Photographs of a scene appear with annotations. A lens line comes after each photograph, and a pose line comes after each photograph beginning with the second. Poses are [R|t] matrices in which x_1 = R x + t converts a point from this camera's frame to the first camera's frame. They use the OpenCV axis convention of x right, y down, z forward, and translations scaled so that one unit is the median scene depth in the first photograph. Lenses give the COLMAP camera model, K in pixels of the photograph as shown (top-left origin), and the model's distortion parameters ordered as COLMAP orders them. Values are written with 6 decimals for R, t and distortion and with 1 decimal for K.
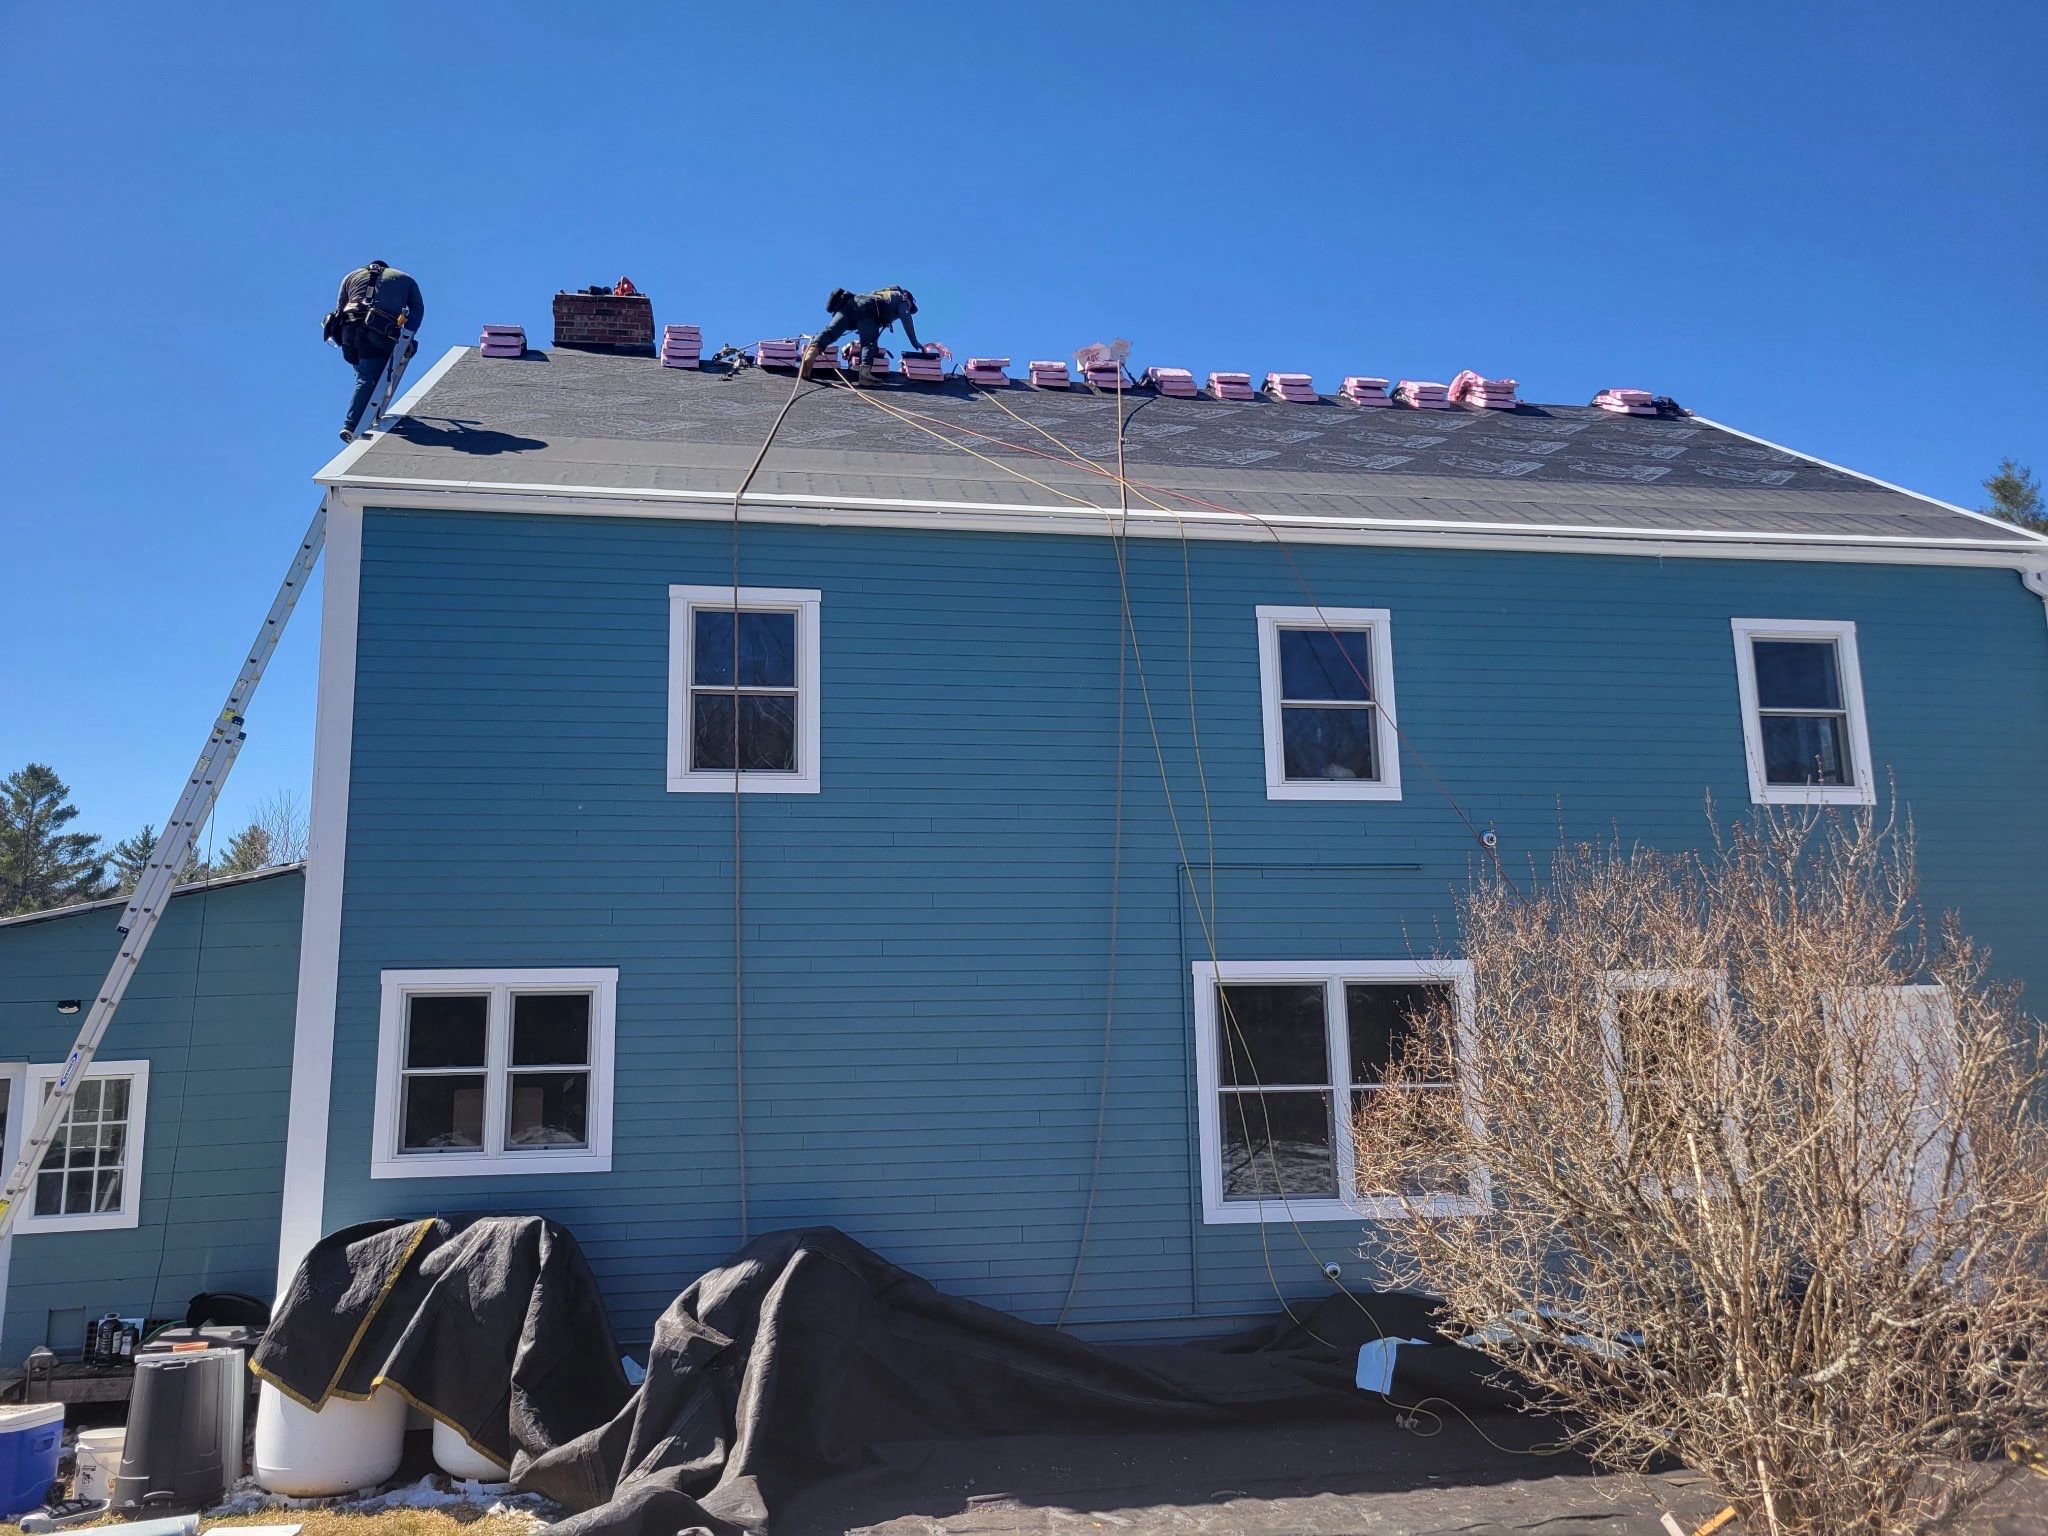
lens RADIAL K [[1530.1, 0, 964.4], [0, 1530.1, 771.2], [0, 0, 1]] dist [0.028208, -0.004352]
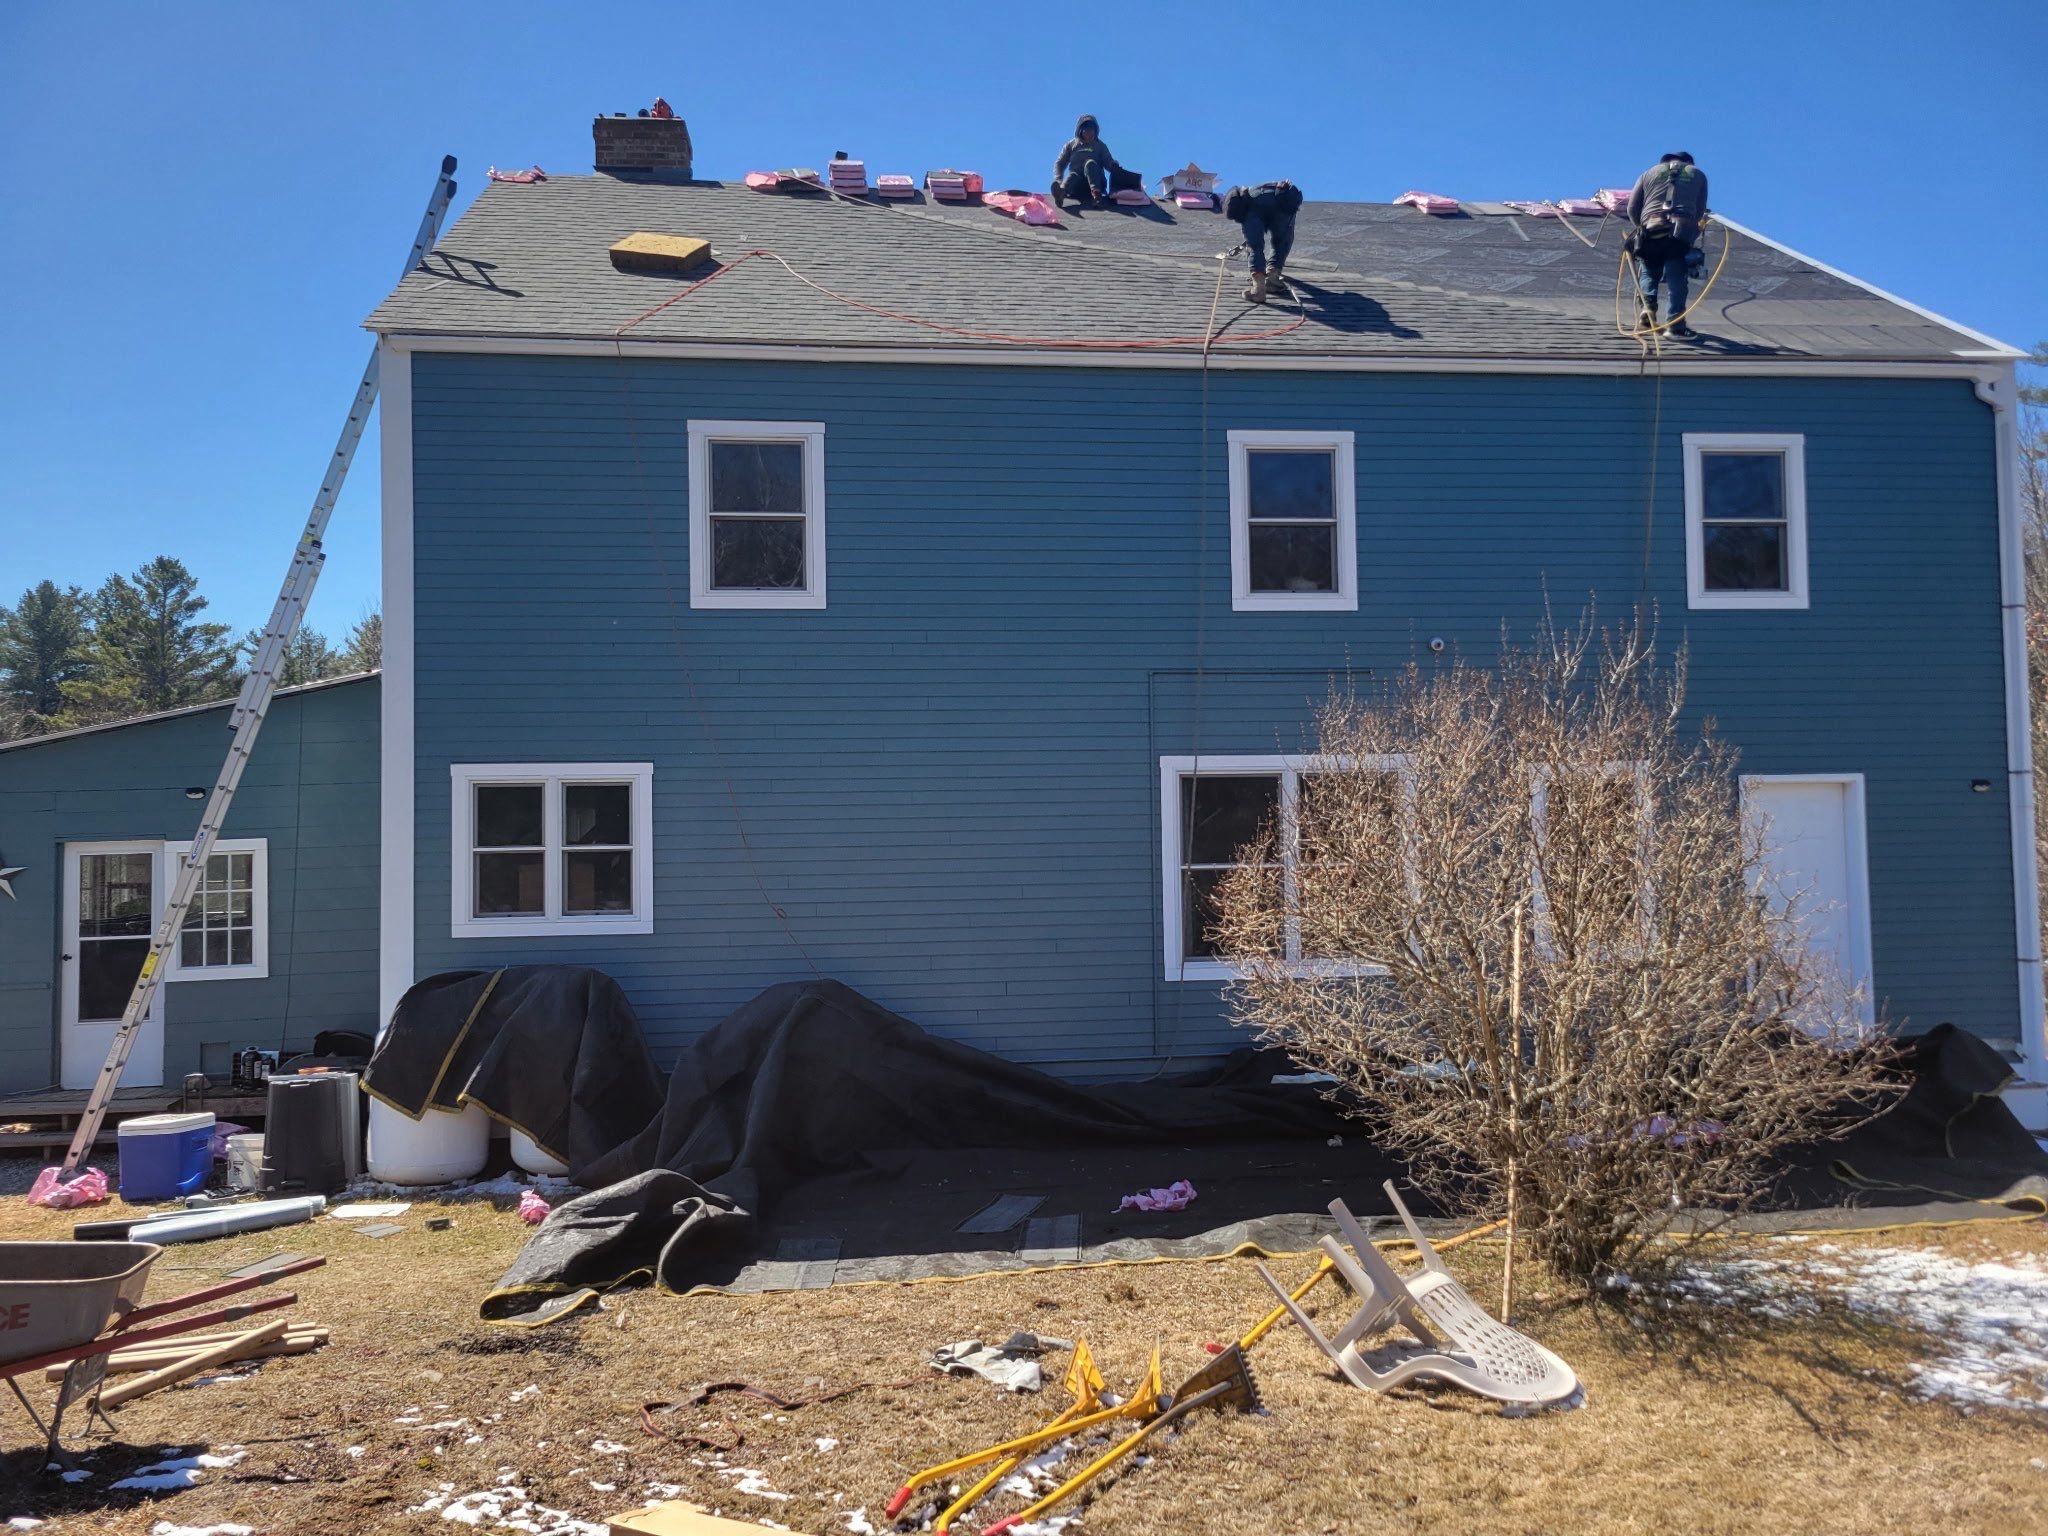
lens RADIAL K [[1532.3, 0, 1002.5], [0, 1532.3, 774.9], [0, 0, 1]] dist [0.040128, 0.007663]
pose [[0.998601, 0.000285, -0.052874, 0.092828], [0.007296, 0.989677, 0.143127, -0.024327], [0.052369, -0.143313, 0.988291, -0.123914]]
